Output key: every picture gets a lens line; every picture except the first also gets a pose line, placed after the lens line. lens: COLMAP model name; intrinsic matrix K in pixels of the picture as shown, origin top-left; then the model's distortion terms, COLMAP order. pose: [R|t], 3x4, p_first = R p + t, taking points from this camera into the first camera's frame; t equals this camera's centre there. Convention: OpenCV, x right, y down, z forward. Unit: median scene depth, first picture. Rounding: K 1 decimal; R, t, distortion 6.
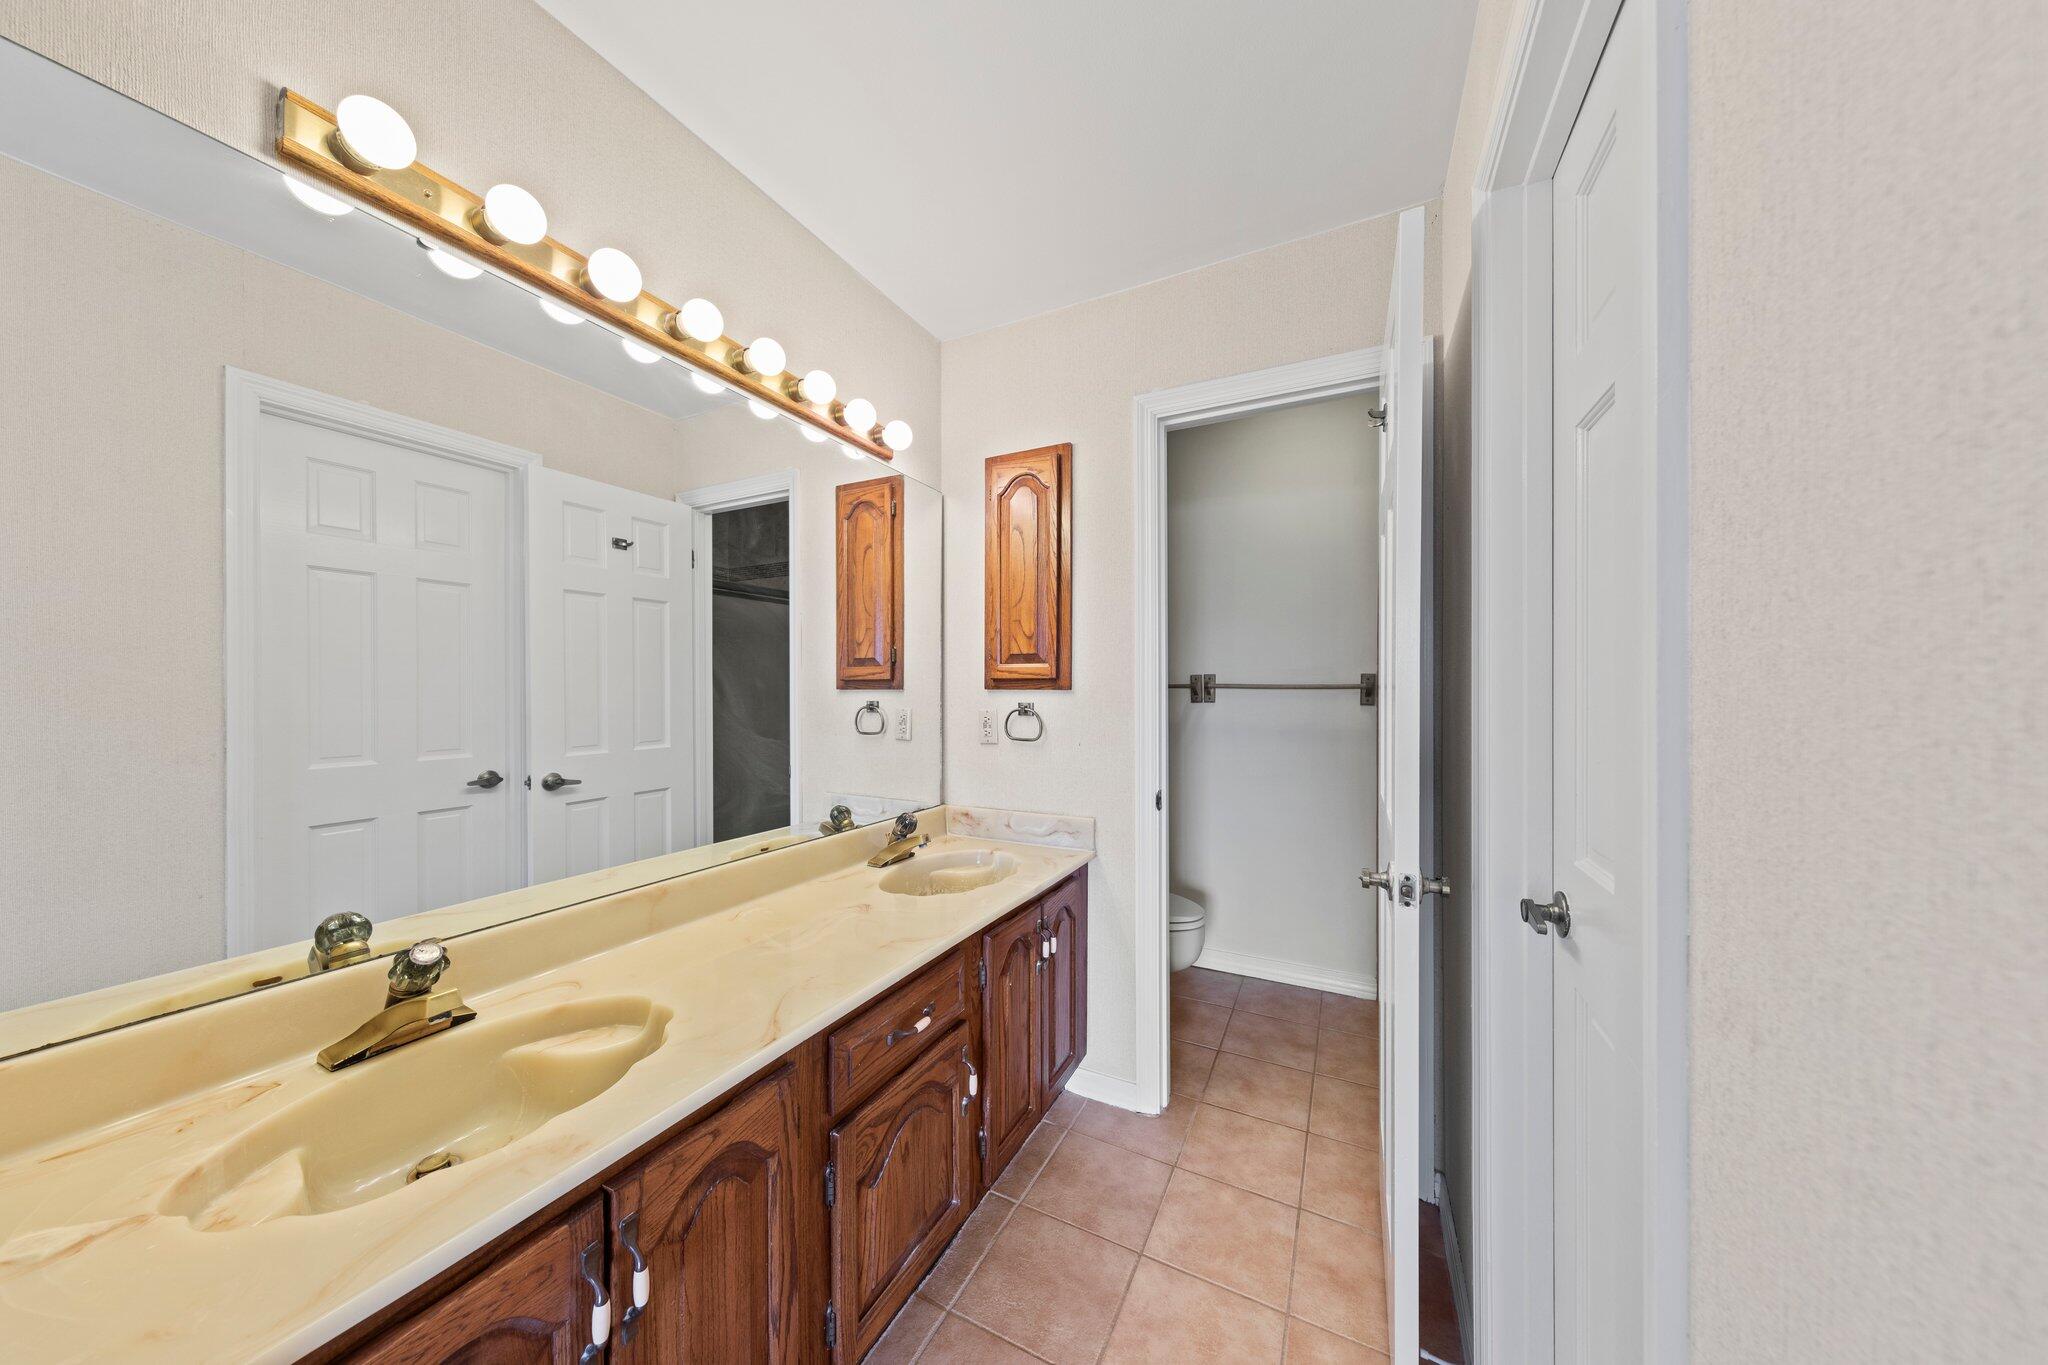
lens RADIAL K [[644.3, 0, 1023.6], [0, 644.3, 682.7], [0, 0, 1]] dist [0.007057, -0.000763]
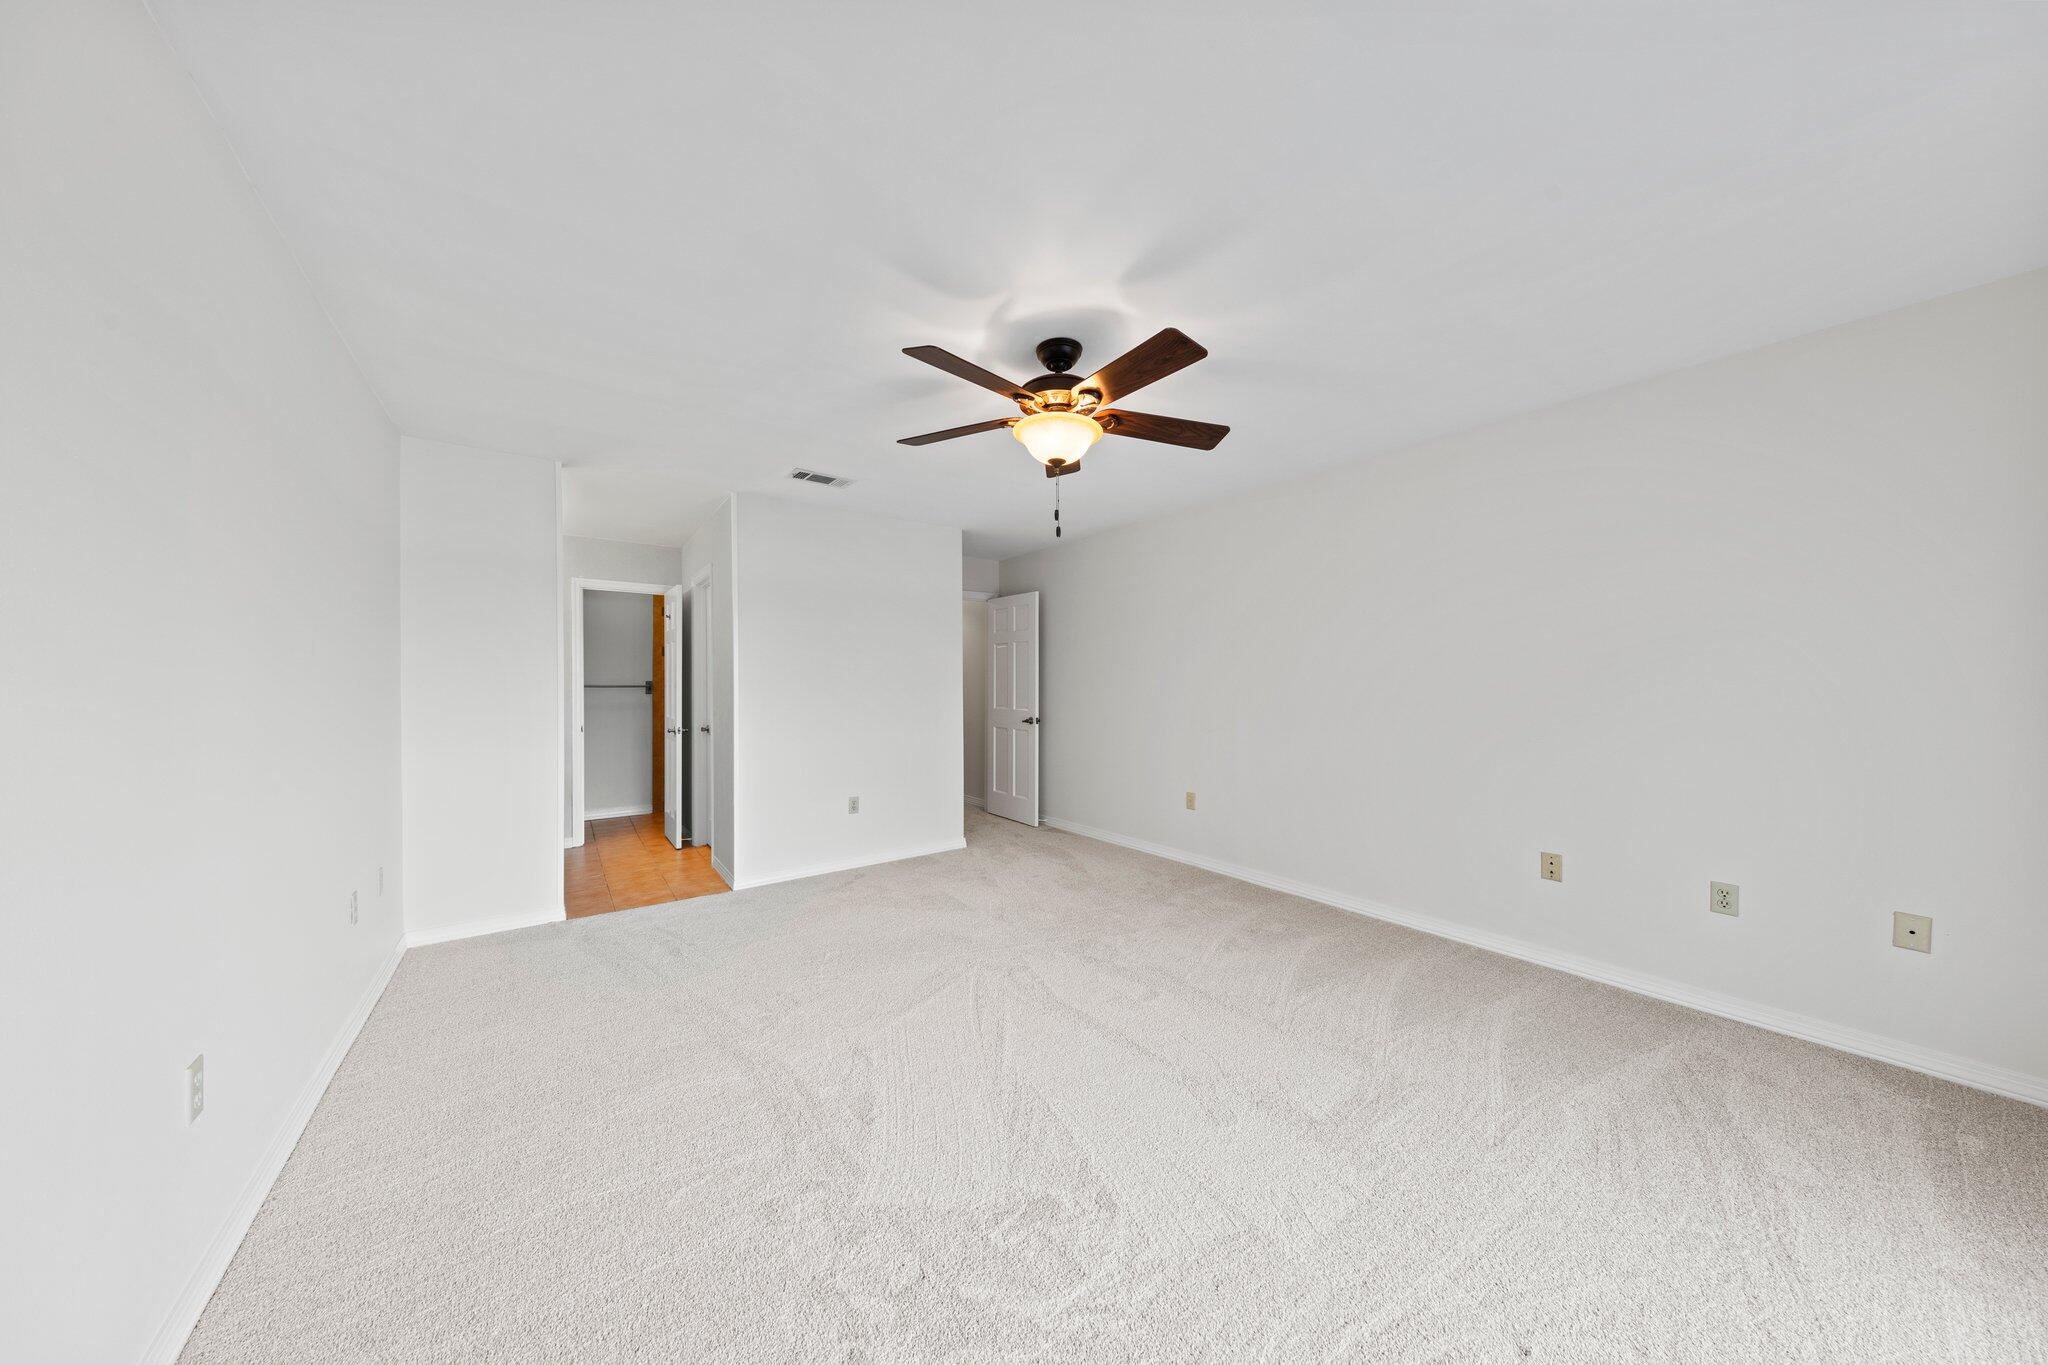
lens RADIAL K [[644.3, 0, 1023.1], [0, 644.3, 682.4], [0, 0, 1]] dist [0.007057, -0.000763]
pose [[0.472202, -0.001801, 0.881489, -0.734197], [0.002065, 0.999997, 0.000937, -0.005827], [-0.881488, 0.001378, 0.472204, -1.062409]]
